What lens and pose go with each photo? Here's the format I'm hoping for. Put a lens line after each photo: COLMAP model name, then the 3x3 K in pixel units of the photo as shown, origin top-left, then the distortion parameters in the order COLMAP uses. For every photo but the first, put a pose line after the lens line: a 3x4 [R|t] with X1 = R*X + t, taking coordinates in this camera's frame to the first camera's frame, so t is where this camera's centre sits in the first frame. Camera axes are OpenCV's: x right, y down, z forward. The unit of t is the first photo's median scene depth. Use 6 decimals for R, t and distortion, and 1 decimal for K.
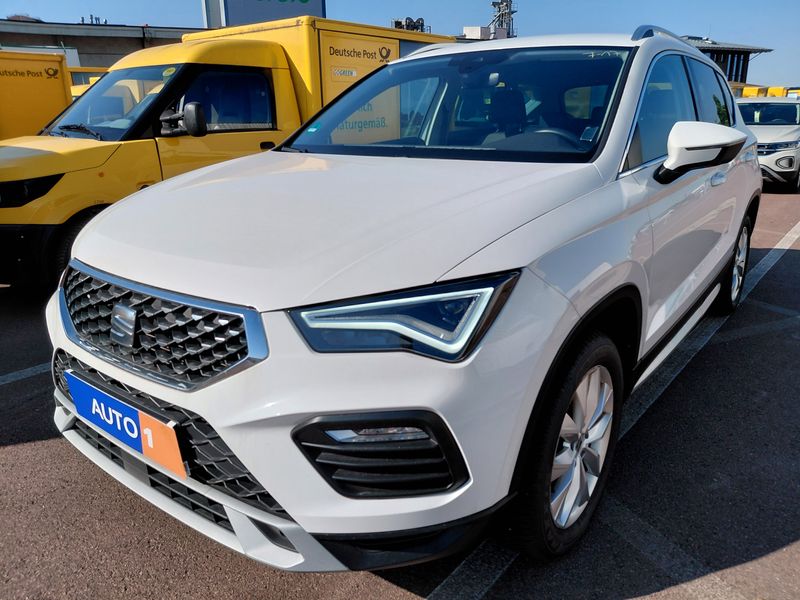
lens RADIAL K [[587.1, 0, 400.0], [0, 587.1, 300.0], [0, 0, 1]] dist [-0.001655, -0.000622]
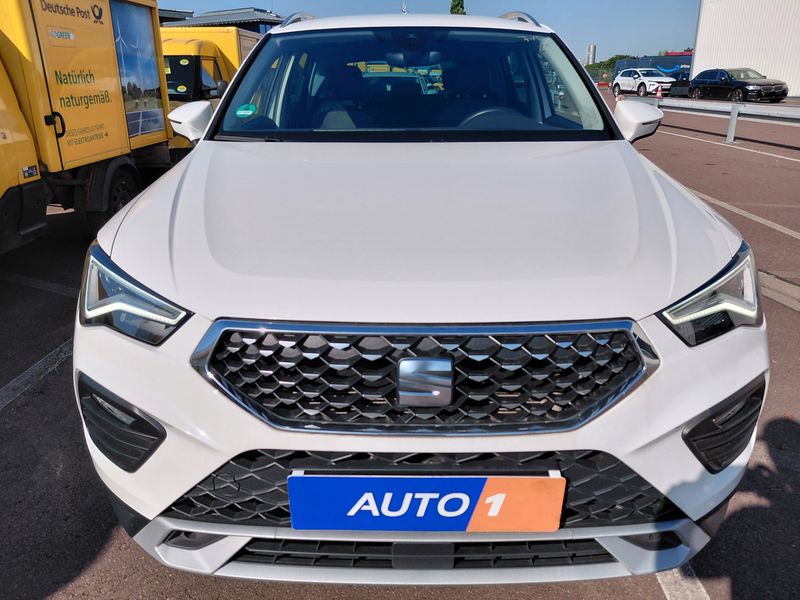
lens RADIAL K [[587.1, 0, 400.0], [0, 587.1, 300.0], [0, 0, 1]] dist [-0.001655, -0.000622]
pose [[0.803567, -0.200616, 0.560386, -0.556719], [0.175032, 0.979505, 0.099671, -0.089309], [-0.568897, 0.017993, 0.822212, 0.237584]]
